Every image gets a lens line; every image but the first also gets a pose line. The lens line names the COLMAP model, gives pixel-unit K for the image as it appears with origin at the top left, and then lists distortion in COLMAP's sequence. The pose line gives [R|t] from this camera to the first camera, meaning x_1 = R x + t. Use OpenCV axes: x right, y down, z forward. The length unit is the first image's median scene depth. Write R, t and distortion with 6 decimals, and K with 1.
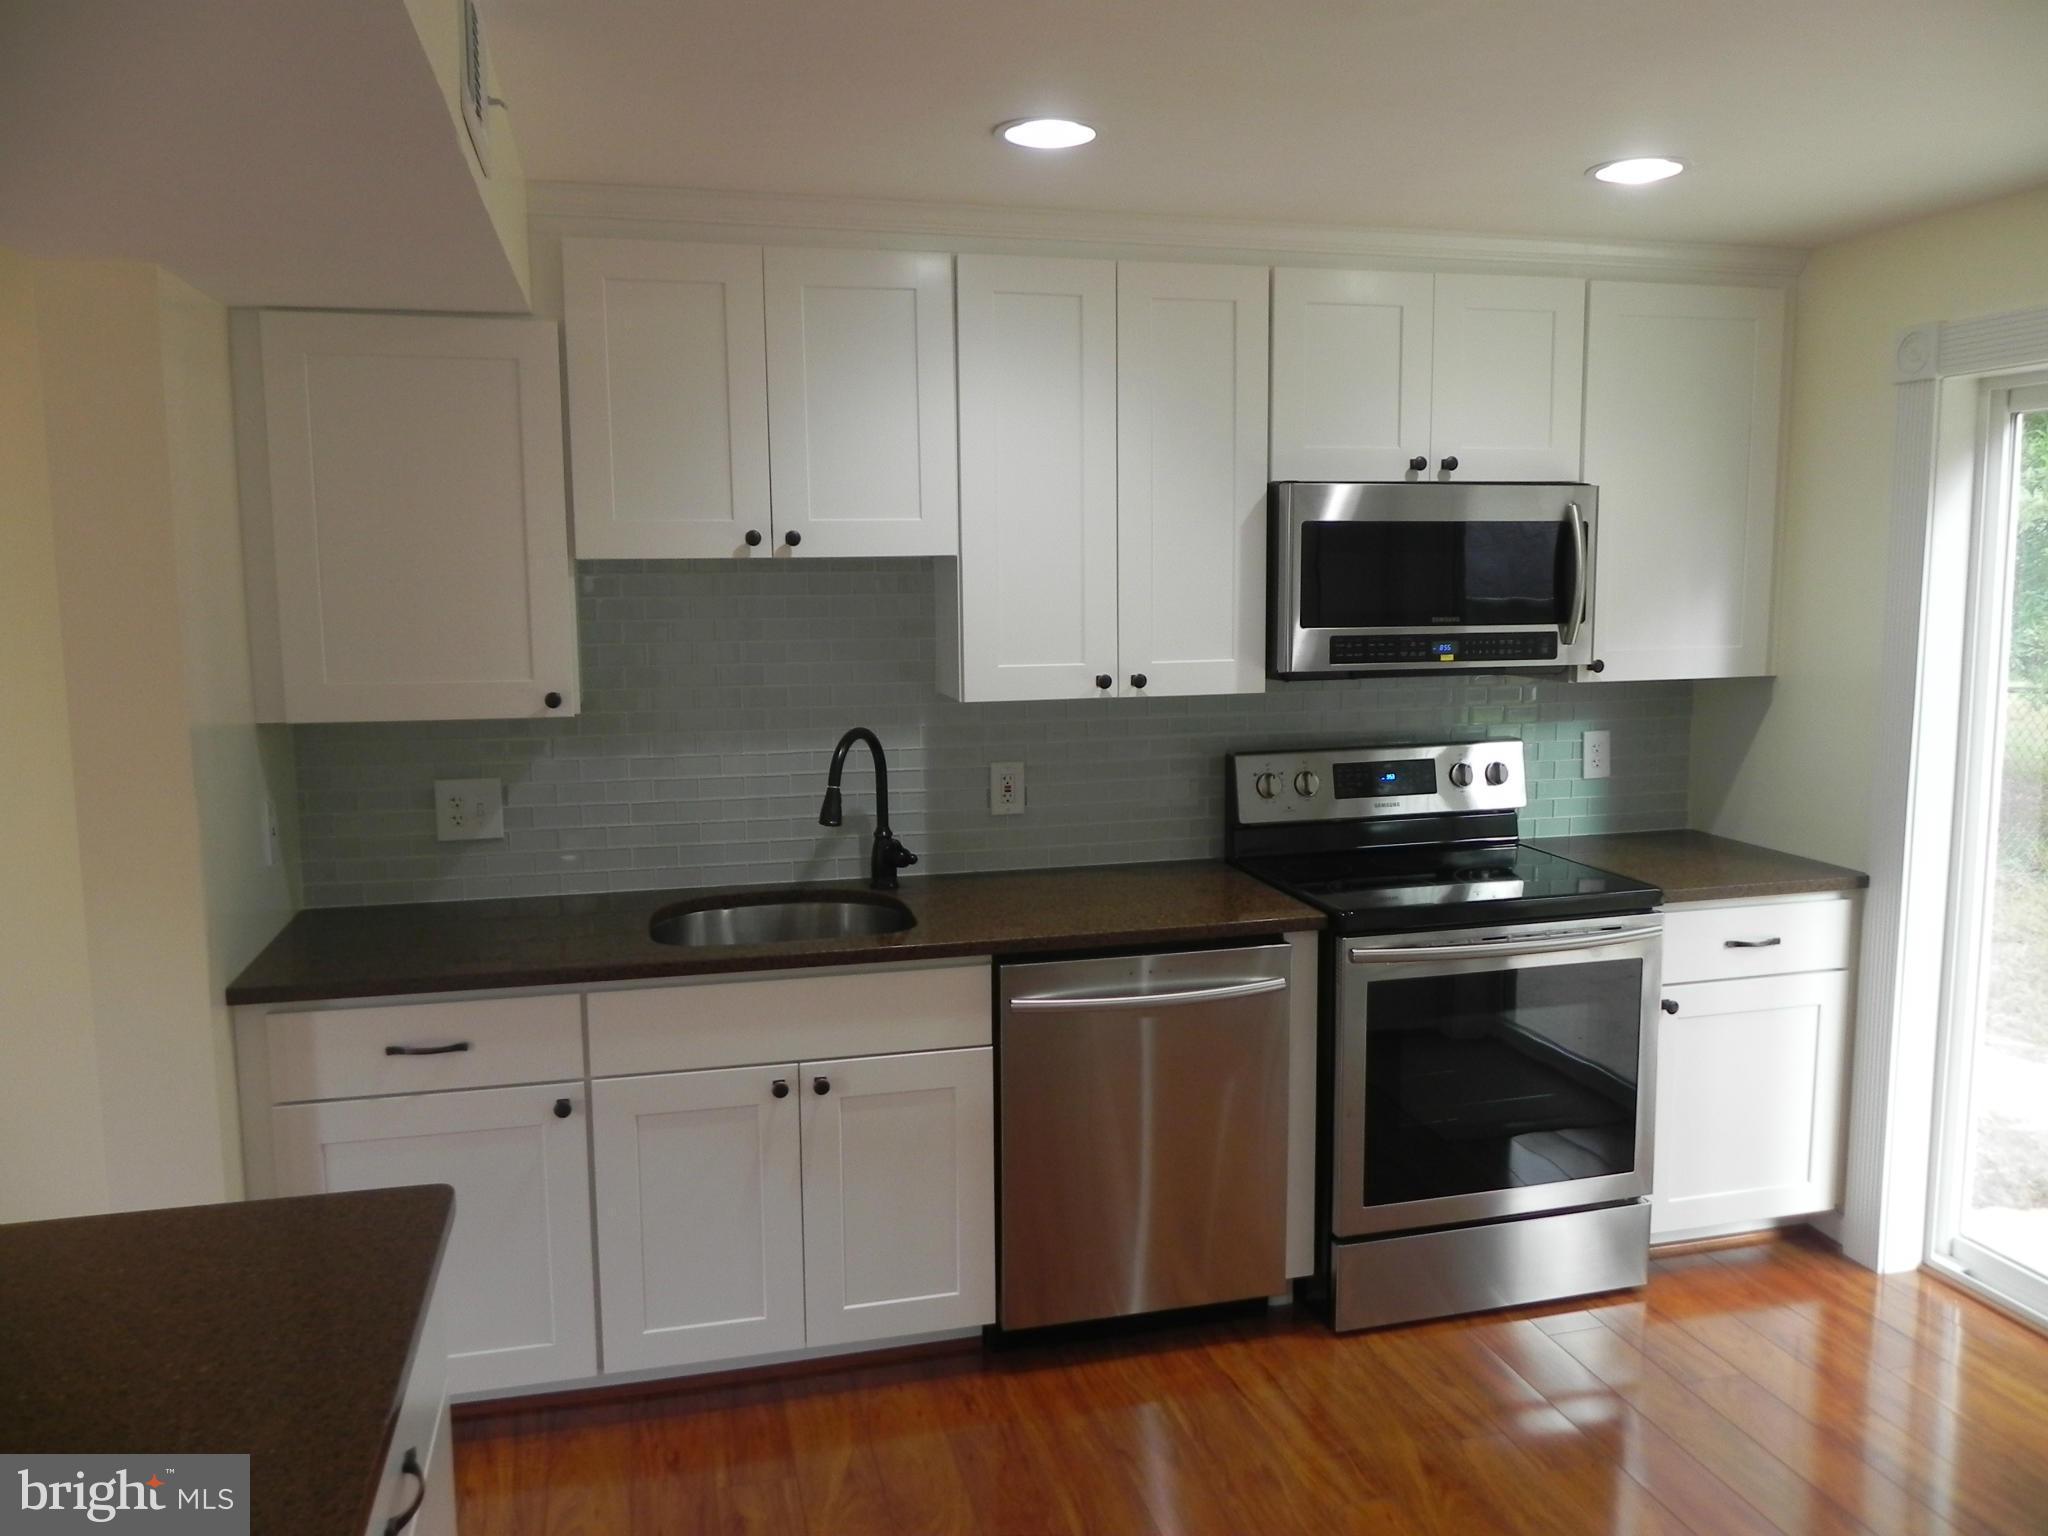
lens RADIAL K [[1524.2, 0, 1052.2], [0, 1524.2, 770.2], [0, 0, 1]] dist [-0.012372, -0.009289]
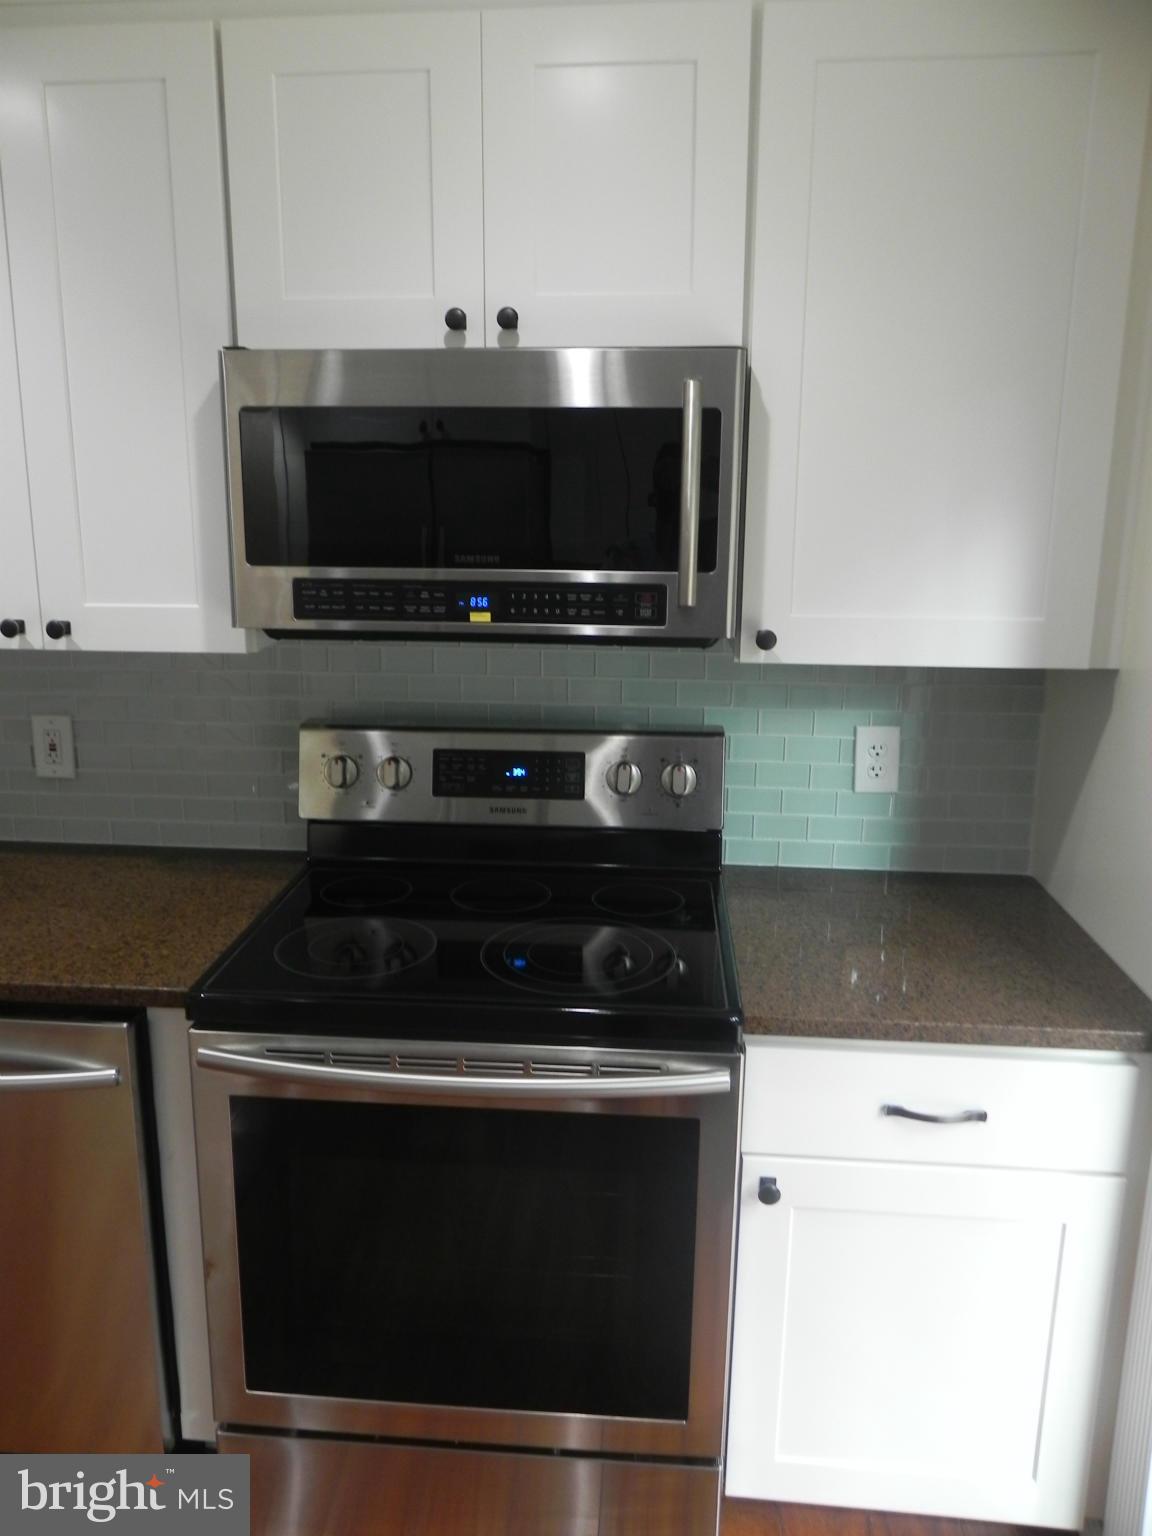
lens RADIAL K [[1143.2, 0, 554.3], [0, 1143.2, 753.7], [0, 0, 1]] dist [-0.012372, -0.009289]
pose [[0.942464, 0.088946, -0.322259, 0.469989], [-0.060649, 0.993451, 0.096829, -0.066844], [0.328761, -0.071713, 0.941687, 0.551667]]
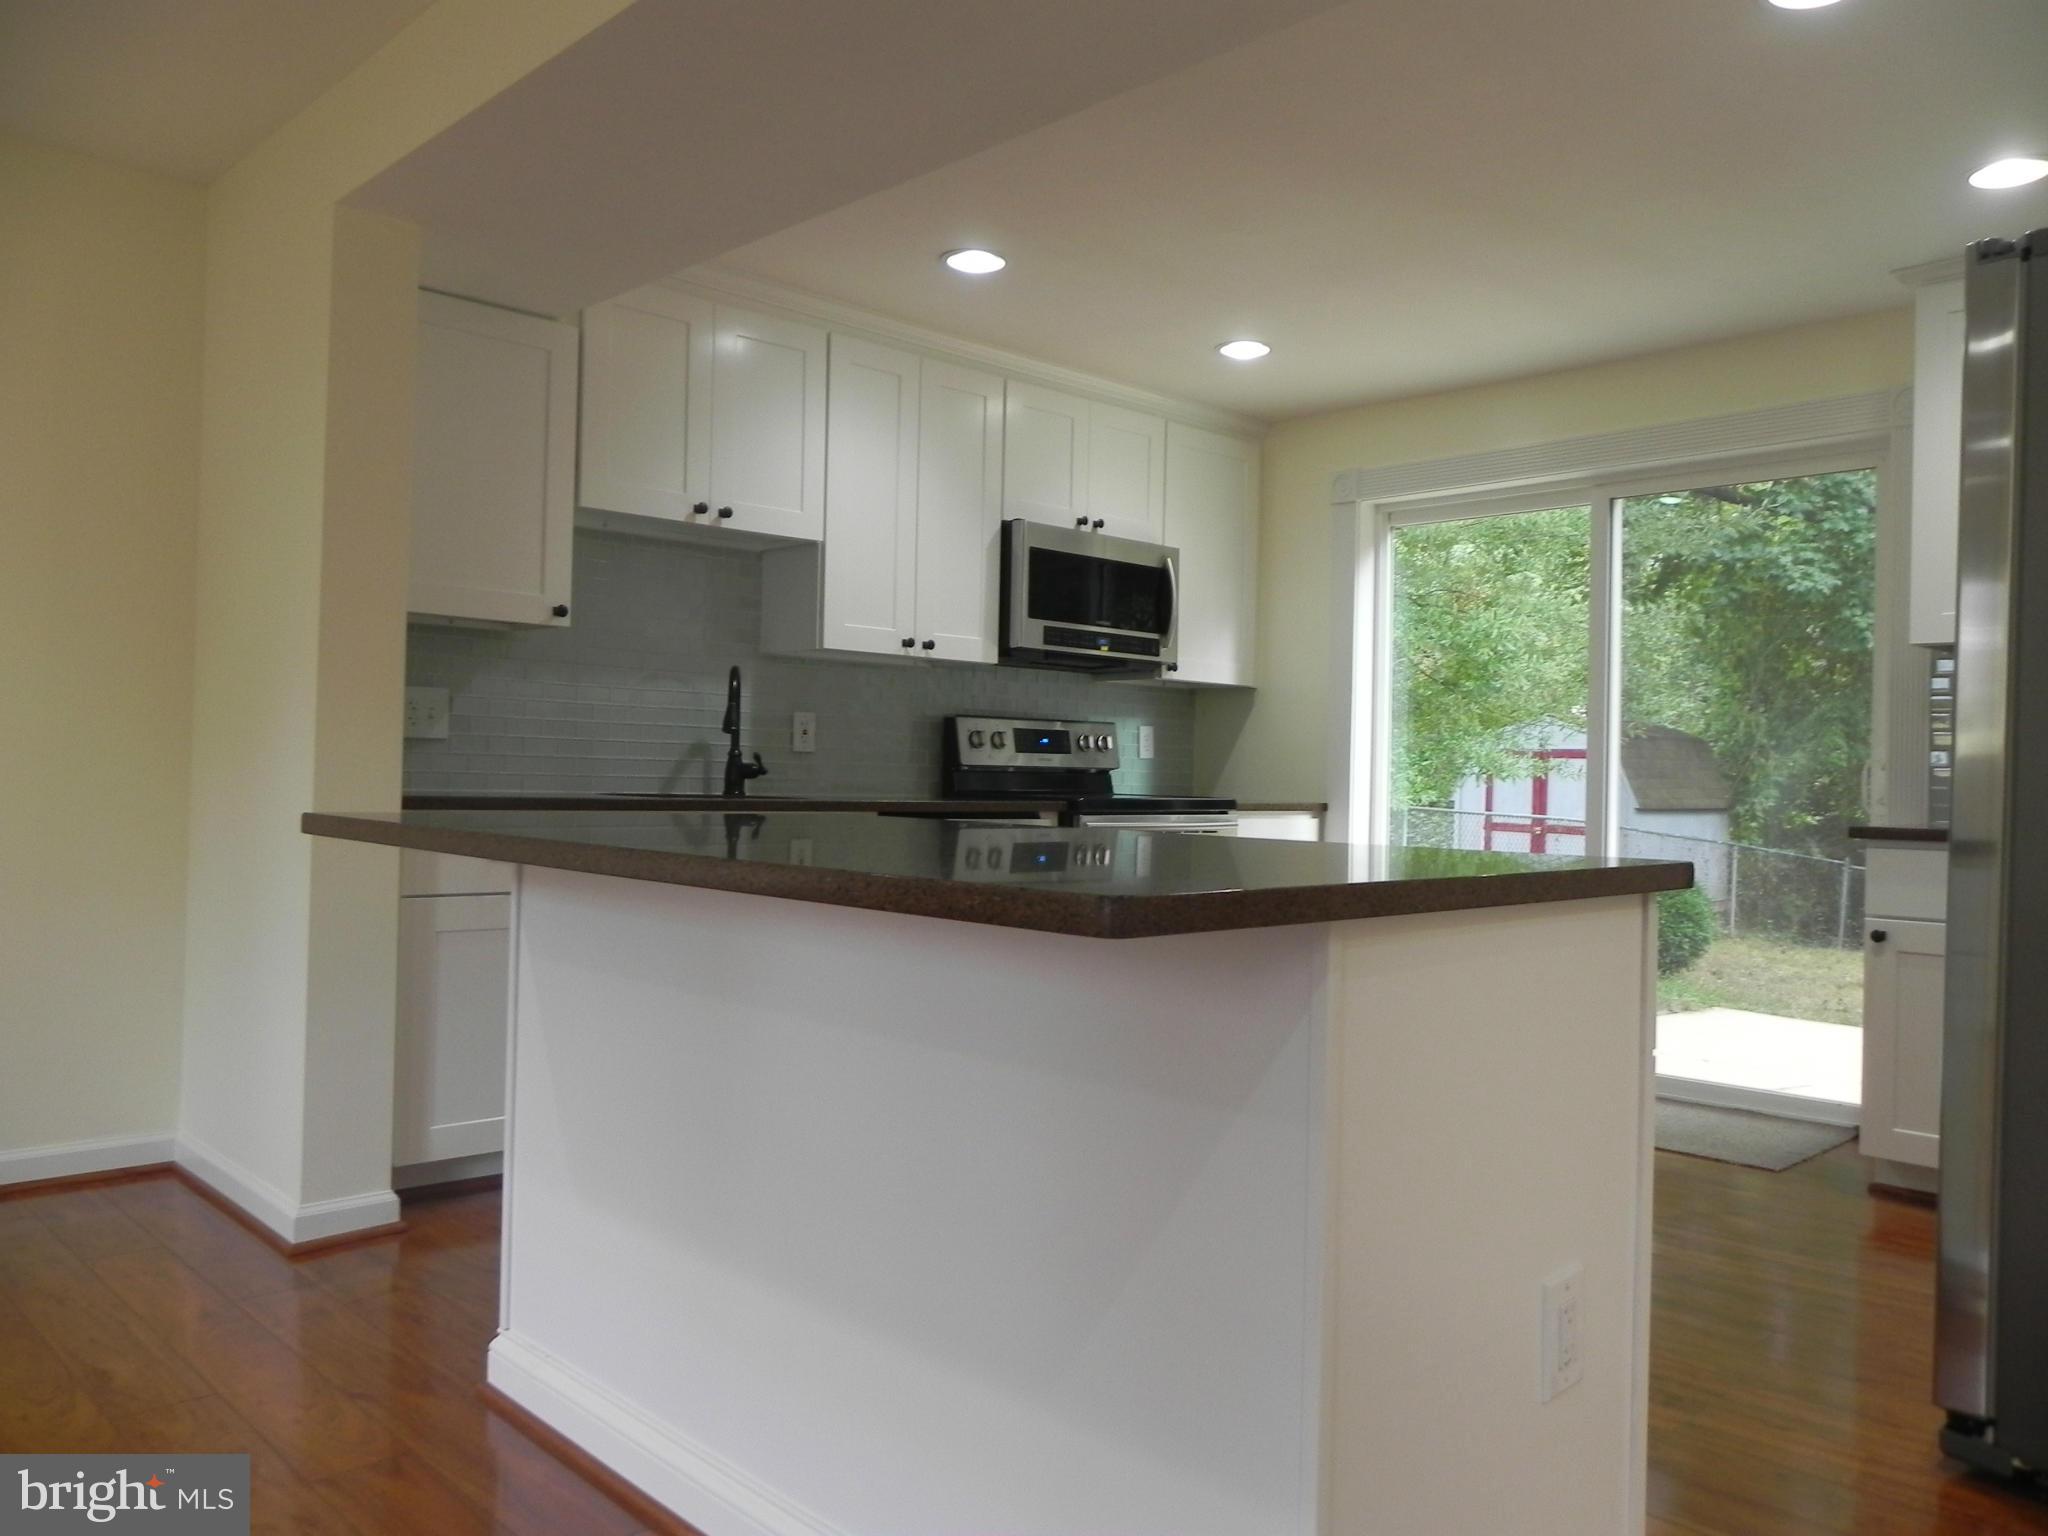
lens RADIAL K [[1524.2, 0, 1048.9], [0, 1524.2, 782.9], [0, 0, 1]] dist [-0.012372, -0.009289]
pose [[0.870754, 0.026242, 0.491019, -0.540208], [0.033792, 0.993021, -0.112997, 0.232876], [-0.490557, 0.114985, 0.863789, -0.265693]]
